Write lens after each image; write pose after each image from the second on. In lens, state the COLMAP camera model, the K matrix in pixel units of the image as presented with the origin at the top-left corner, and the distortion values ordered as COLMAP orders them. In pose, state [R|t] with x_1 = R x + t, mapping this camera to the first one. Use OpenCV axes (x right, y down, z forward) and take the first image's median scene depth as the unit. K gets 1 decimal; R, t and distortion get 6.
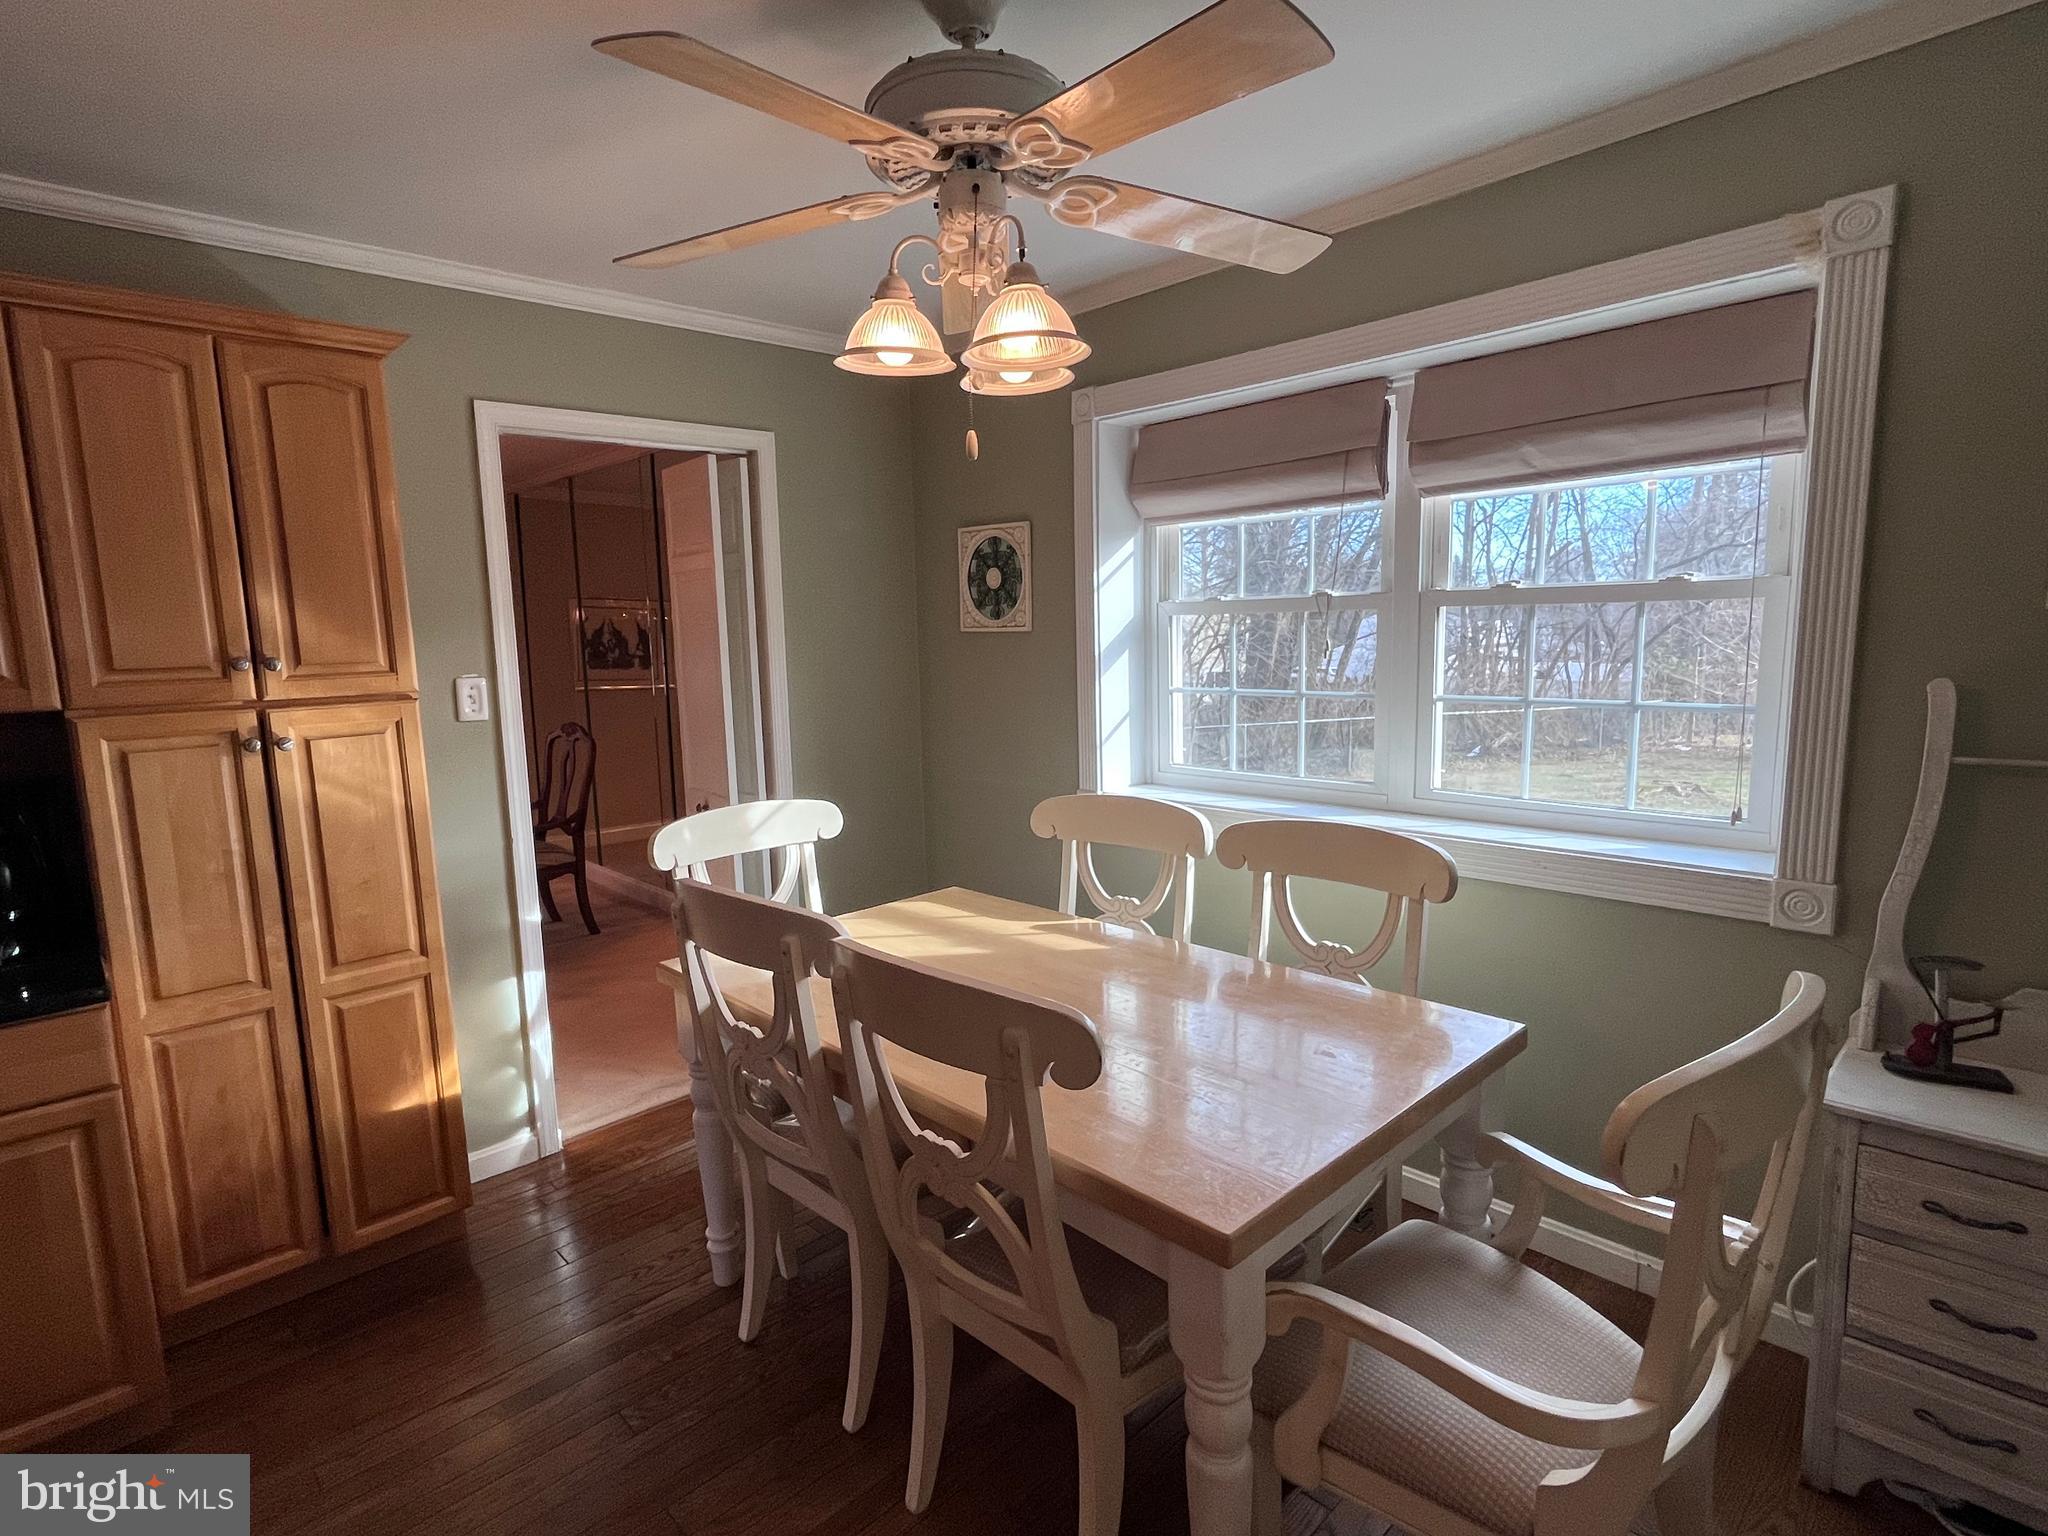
lens RADIAL K [[1035.2, 0, 1011.9], [0, 1035.2, 765.5], [0, 0, 1]] dist [-0.003250, -0.000113]
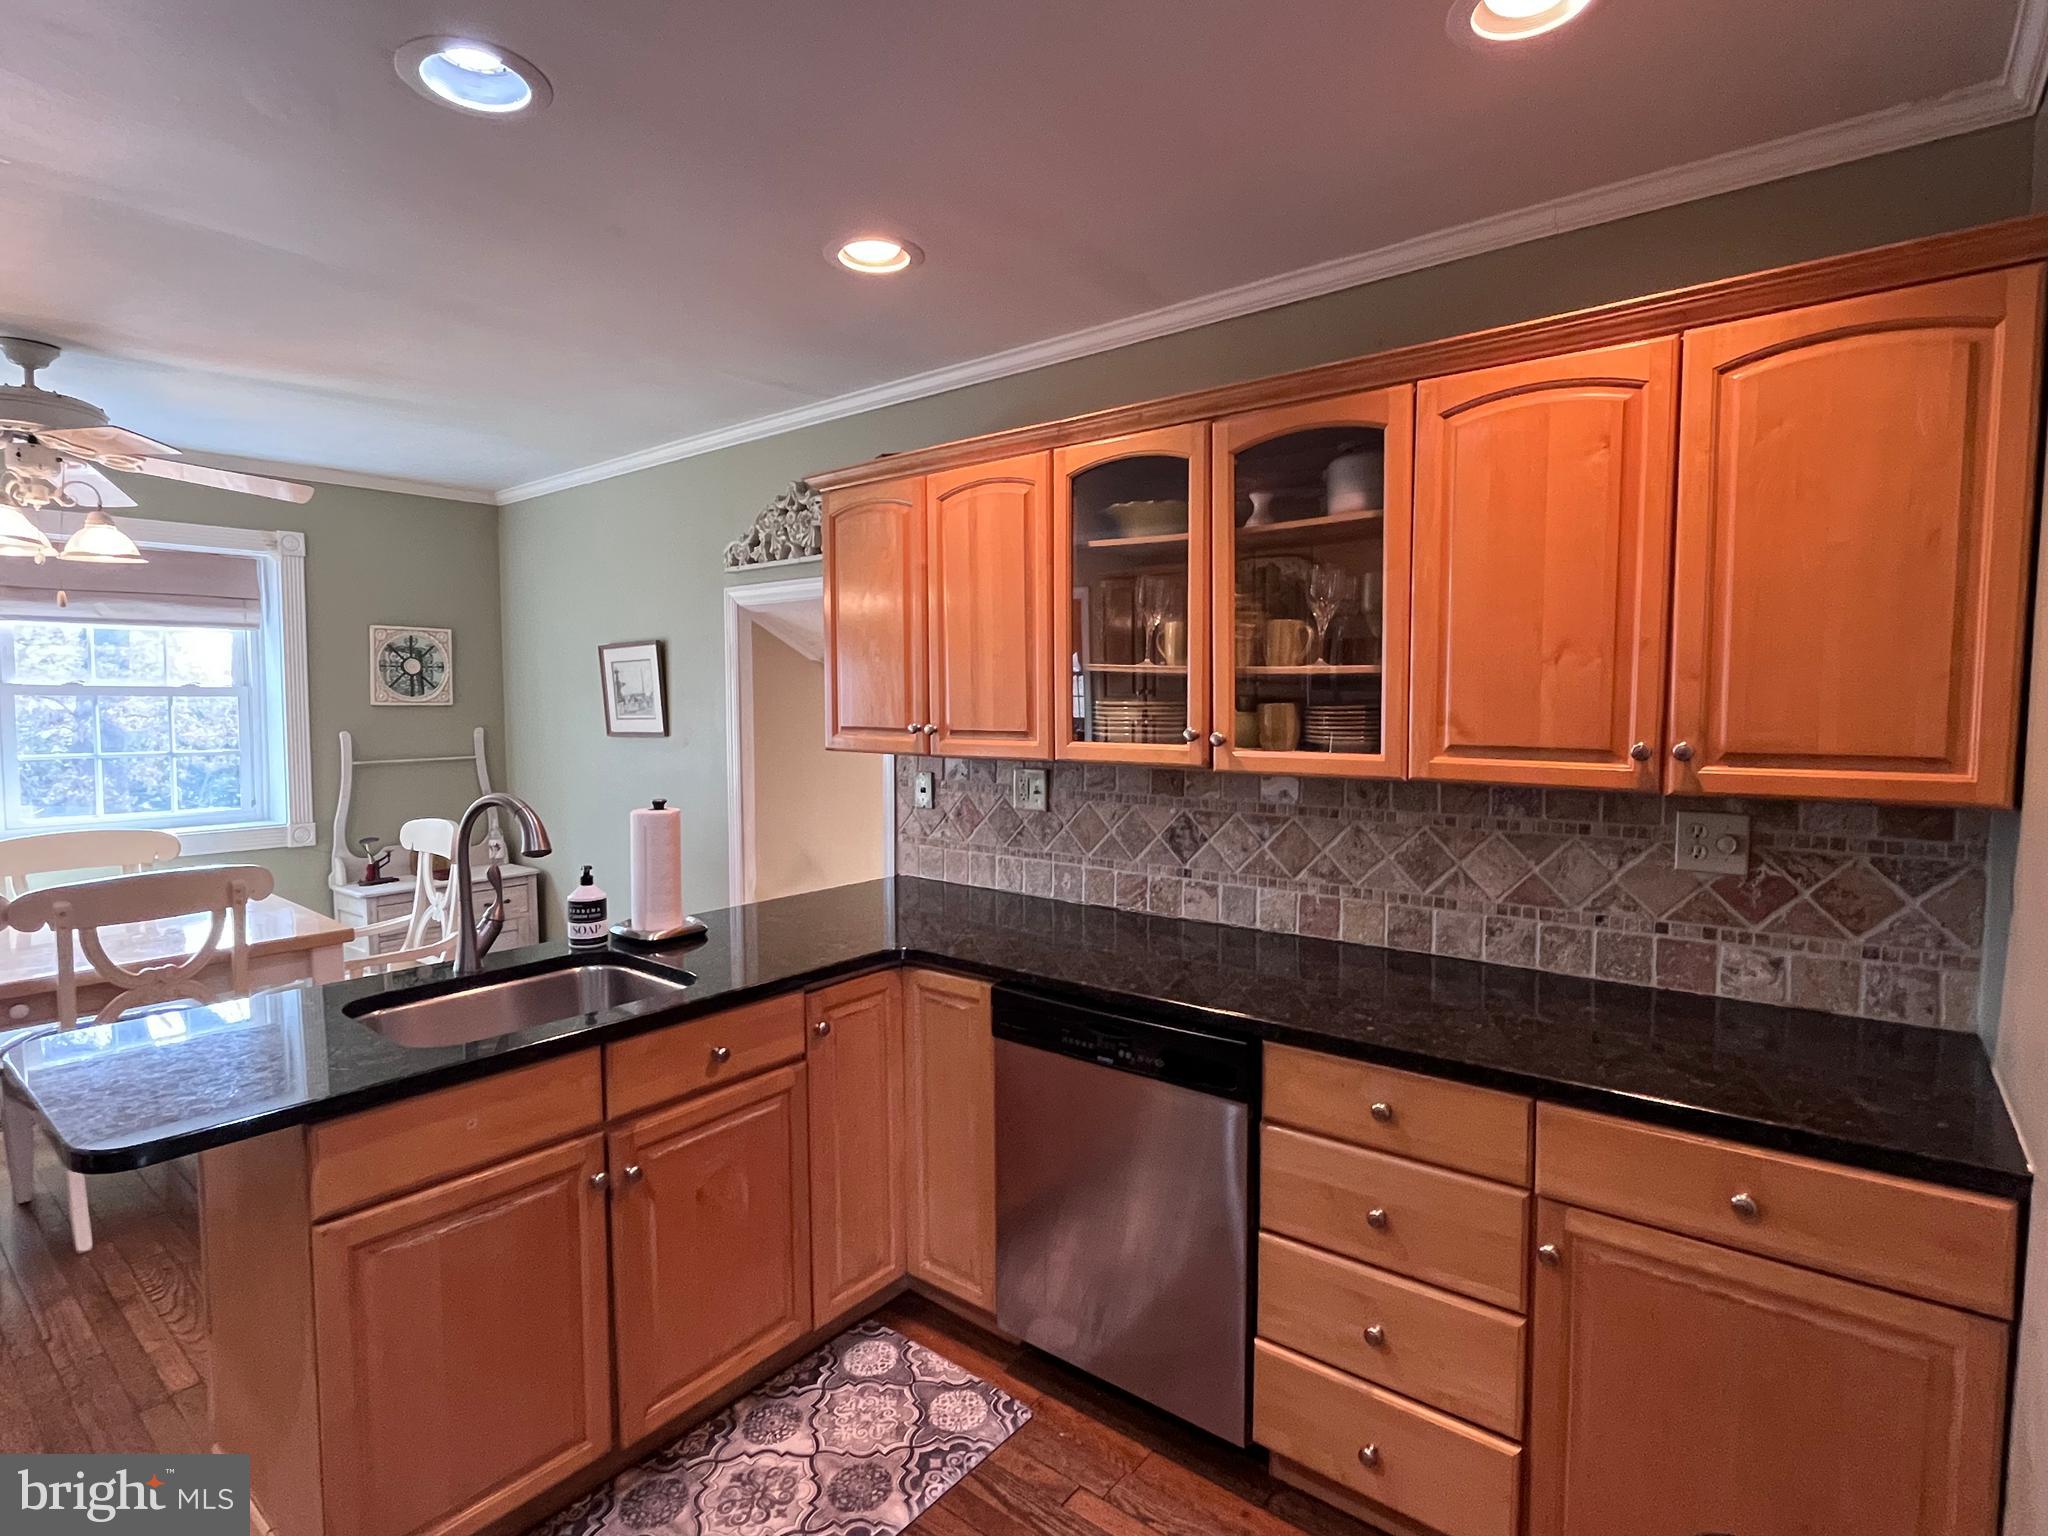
lens RADIAL K [[1035.2, 0, 1017.8], [0, 1035.2, 765.4], [0, 0, 1]] dist [-0.003250, -0.000113]
pose [[-0.121866, -0.037629, 0.991833, -1.308402], [0.131014, 0.989928, 0.053655, 0.055979], [-0.983862, 0.136482, -0.115709, -0.226839]]
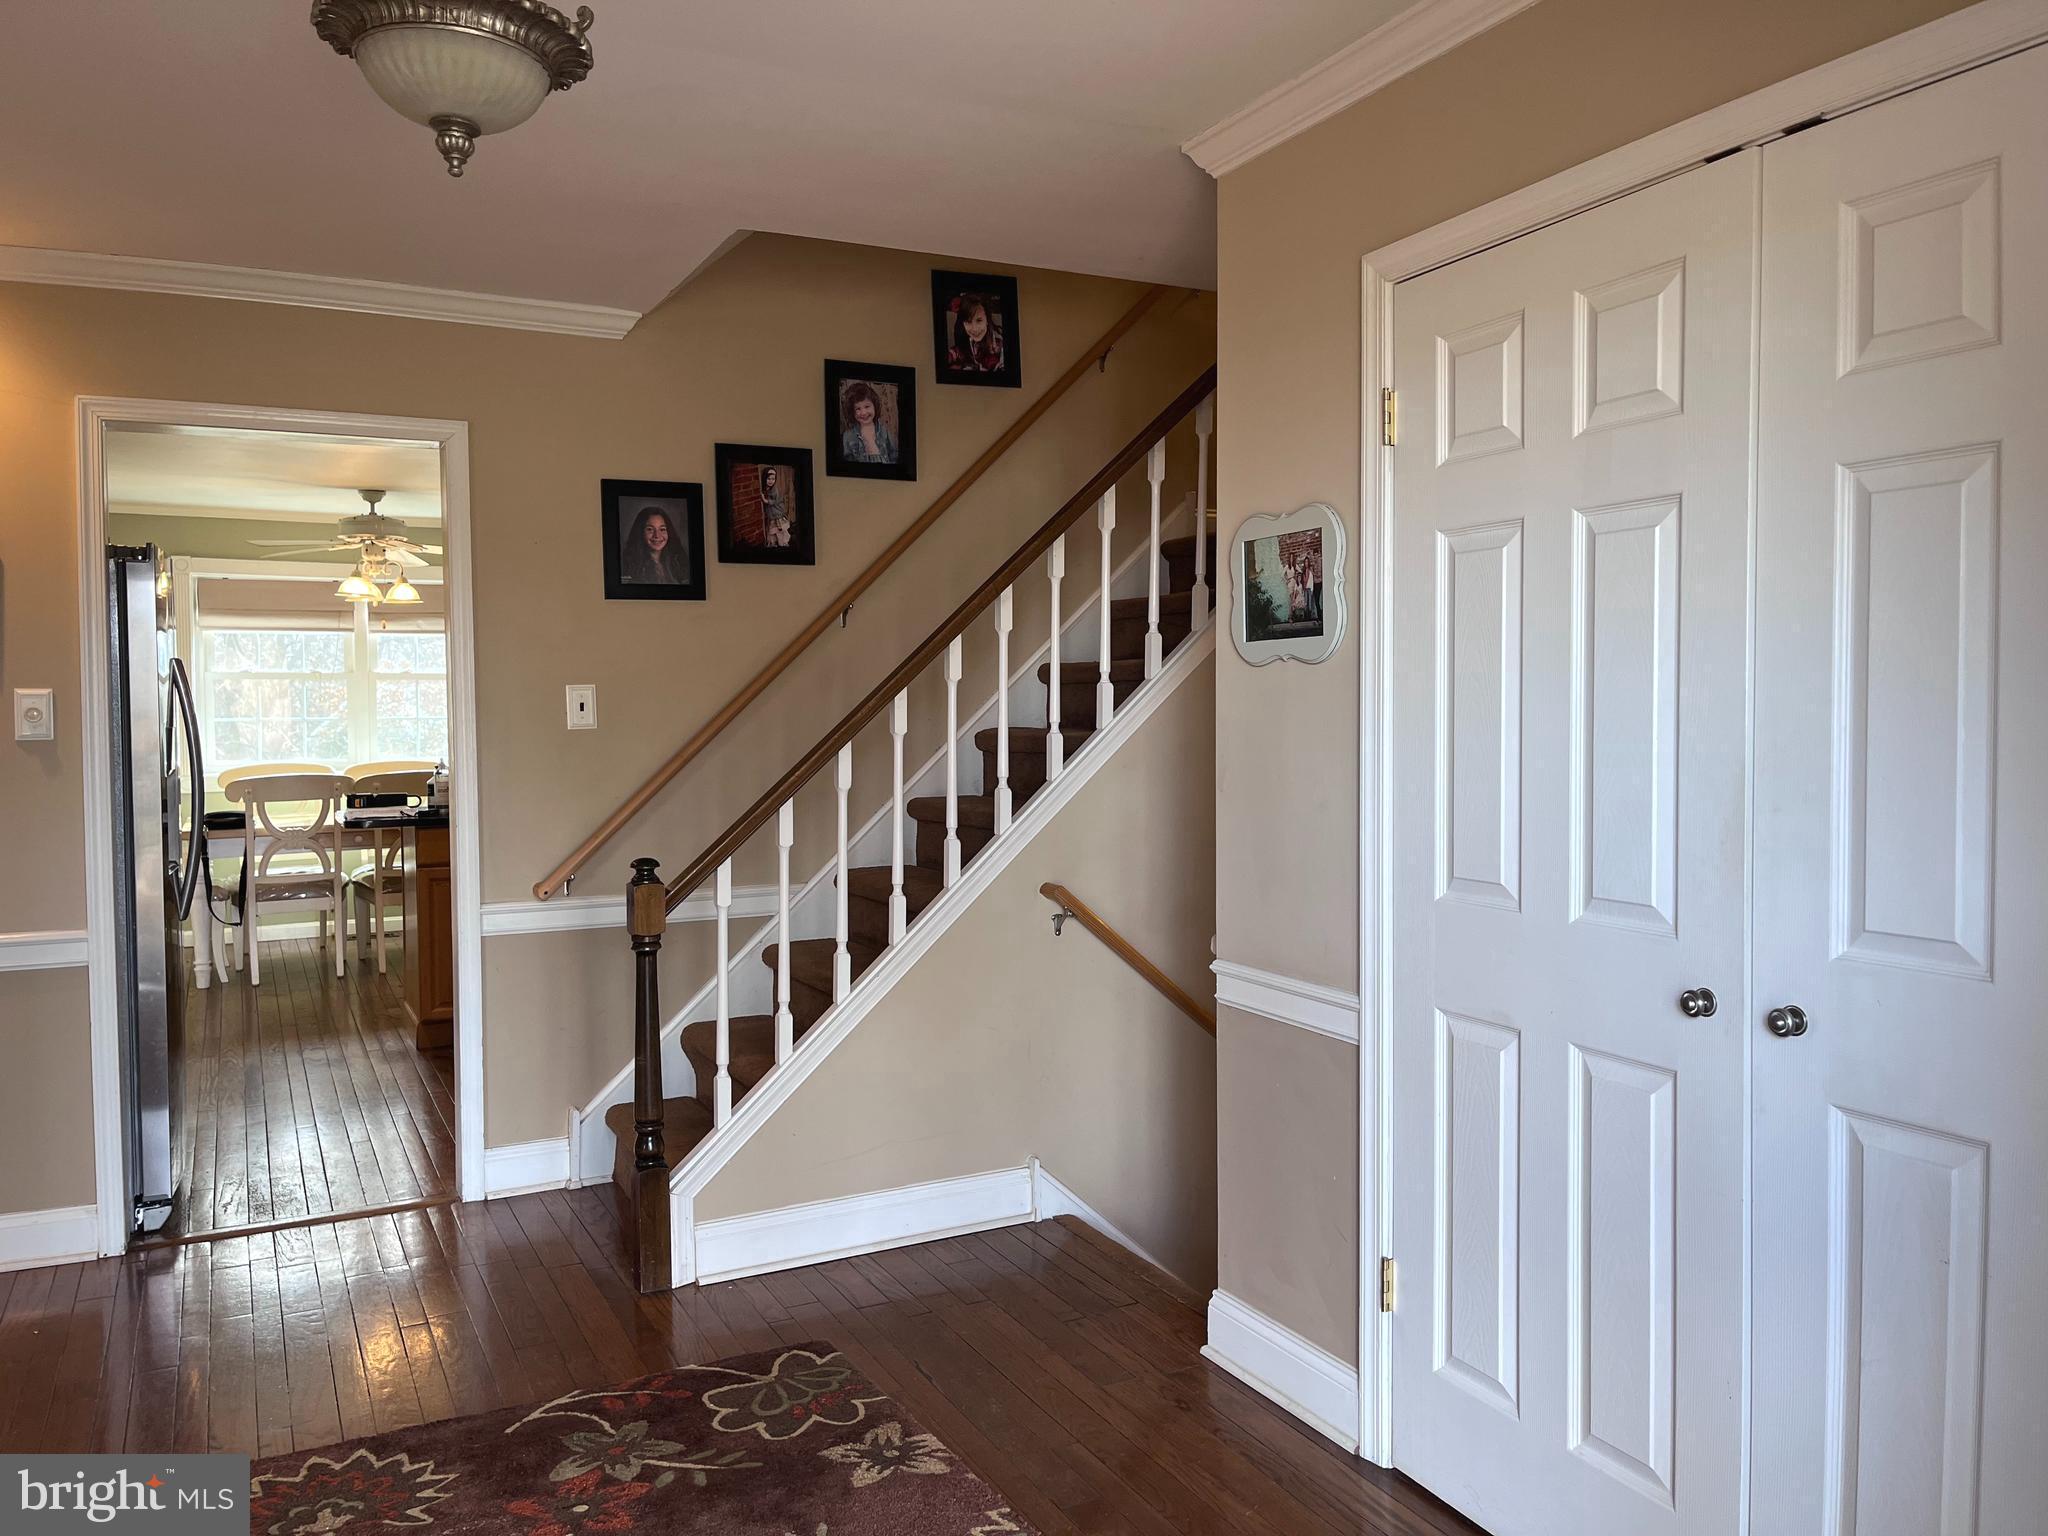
lens RADIAL K [[1547.0, 0, 1036.6], [0, 1547.0, 757.1], [0, 0, 1]] dist [0.067696, -0.080904]
pose [[0.285110, -0.013052, 0.958406, -2.773324], [0.124826, 0.991897, -0.023626, 0.315481], [-0.950332, 0.126370, 0.284429, -1.527799]]
